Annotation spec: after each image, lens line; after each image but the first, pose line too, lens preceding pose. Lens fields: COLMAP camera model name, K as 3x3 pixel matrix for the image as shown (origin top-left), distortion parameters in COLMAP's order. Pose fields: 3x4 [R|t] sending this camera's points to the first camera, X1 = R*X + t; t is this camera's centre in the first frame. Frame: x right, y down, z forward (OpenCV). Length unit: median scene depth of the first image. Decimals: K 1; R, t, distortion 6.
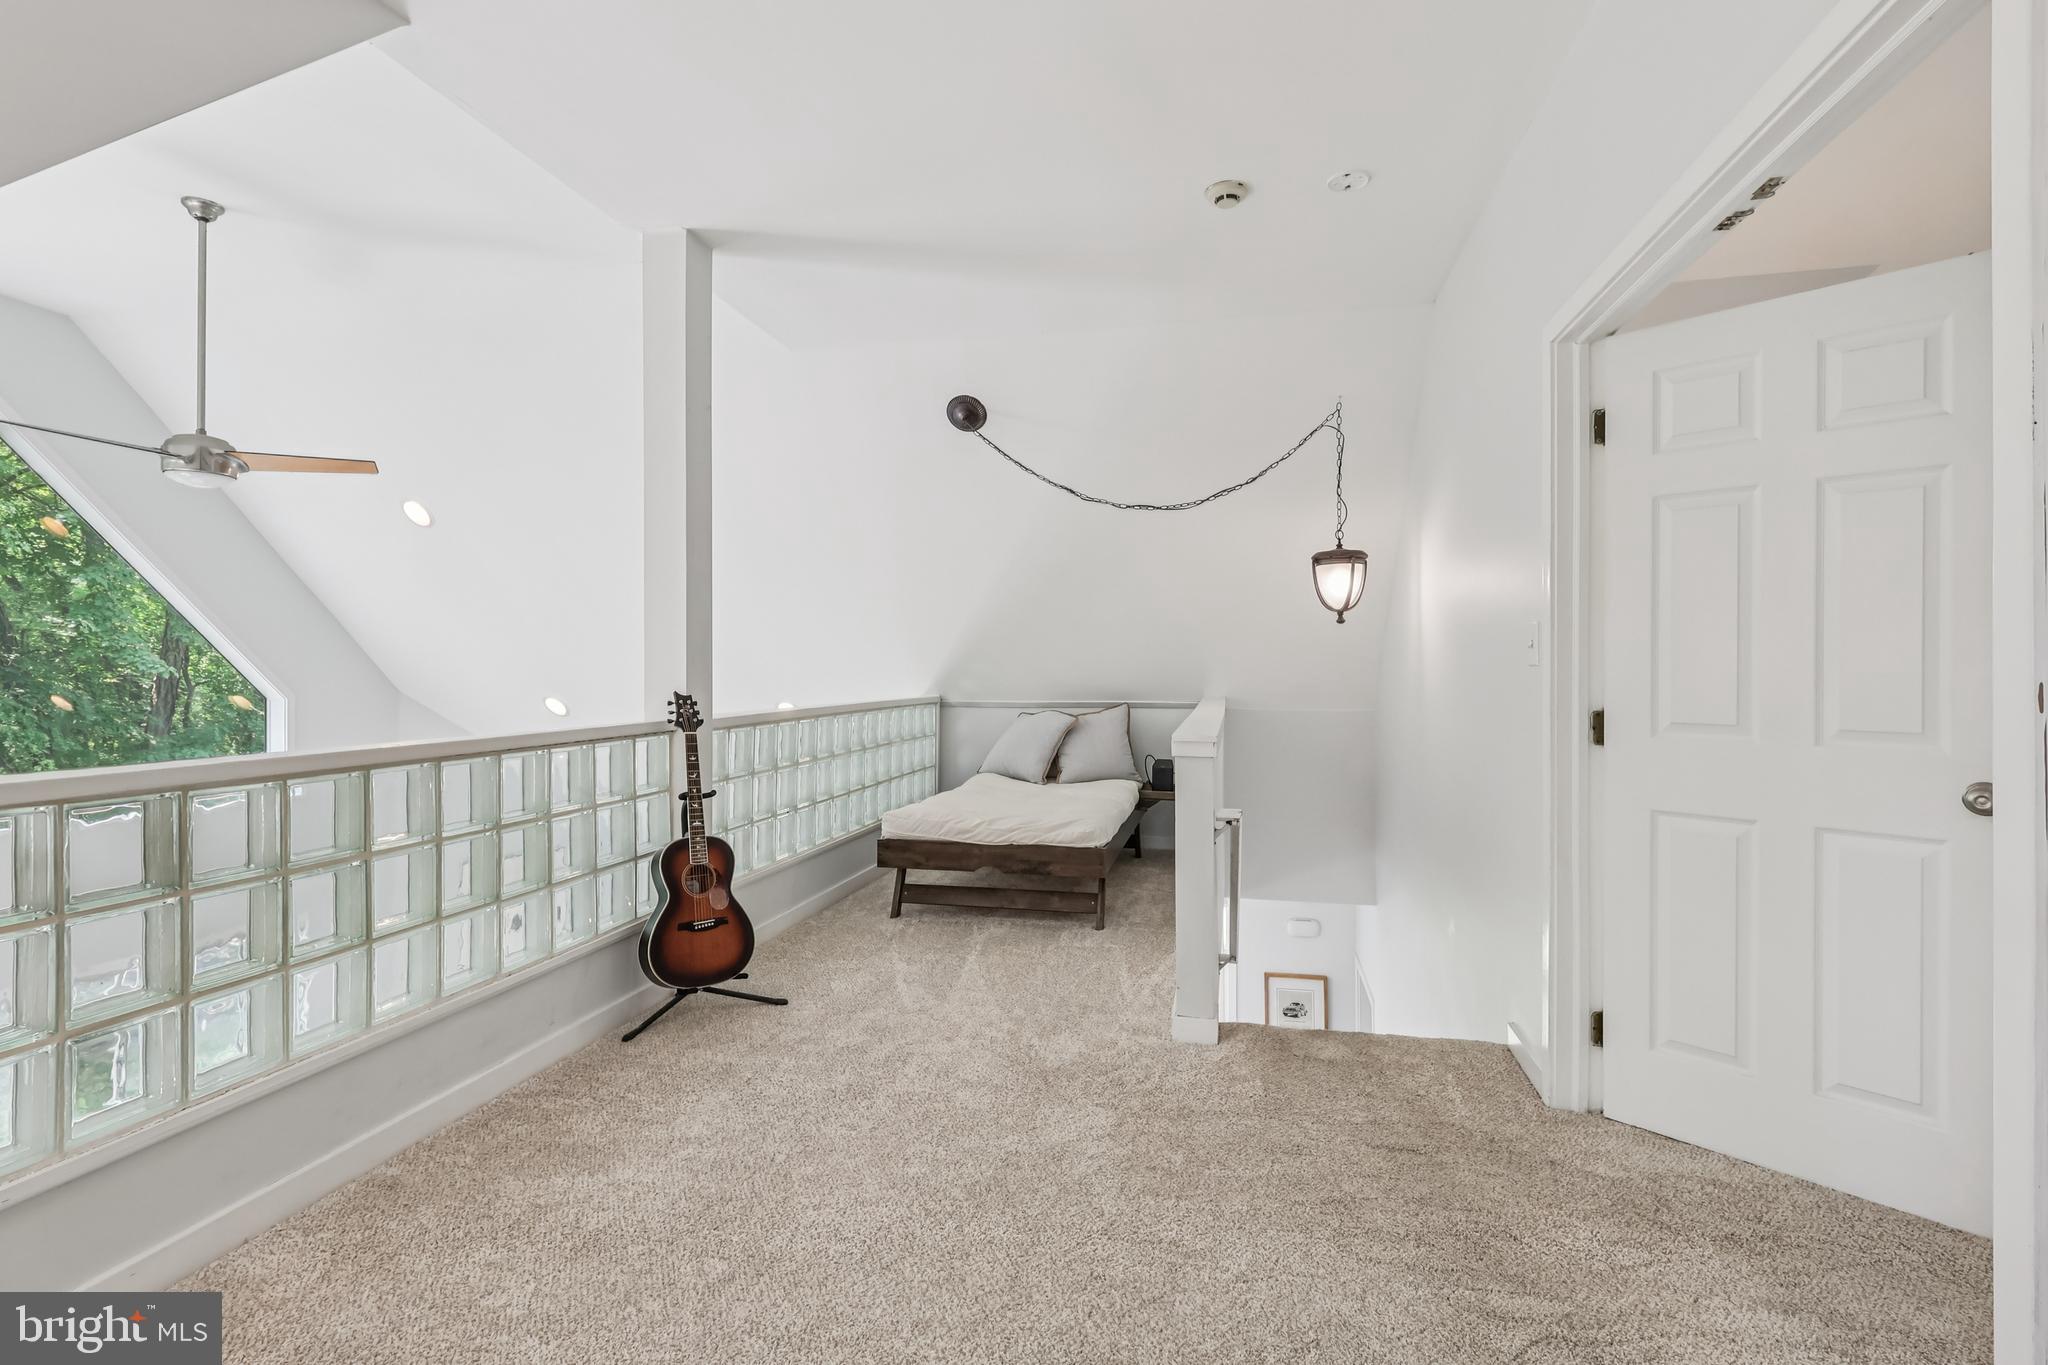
lens RADIAL K [[988.8, 0, 1026.2], [0, 988.8, 680.7], [0, 0, 1]] dist [0.004251, 0.000207]
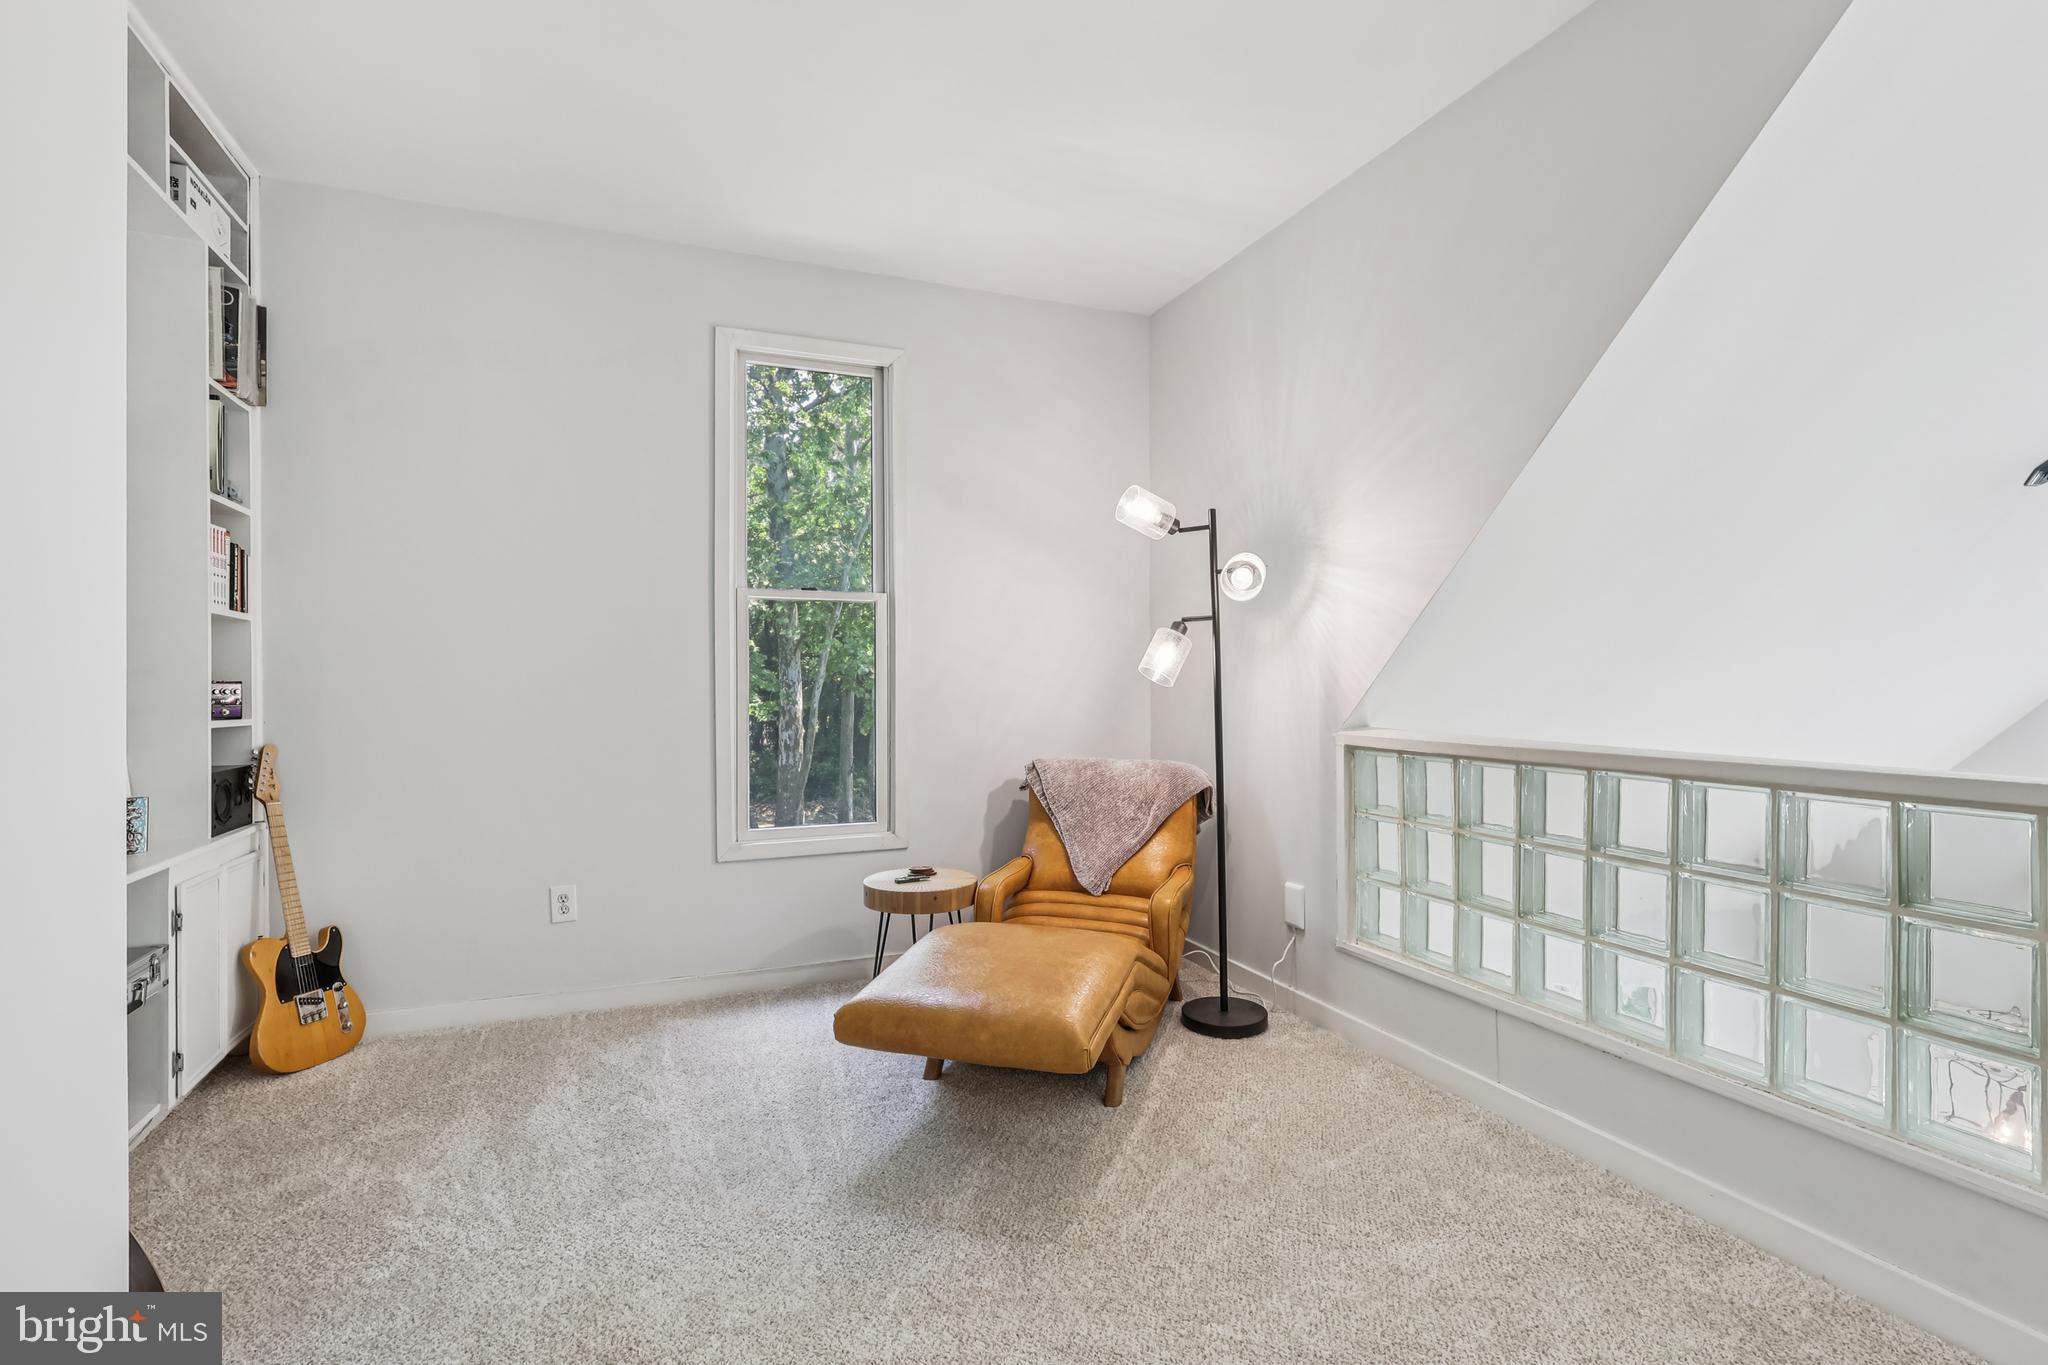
lens RADIAL K [[988.8, 0, 1028.7], [0, 988.8, 679.1], [0, 0, 1]] dist [0.004251, 0.000207]
pose [[-0.823713, 0.016826, -0.566758, 0.341431], [0.012249, 0.999854, 0.011880, -0.022476], [0.566875, 0.002843, -0.823799, 1.289925]]
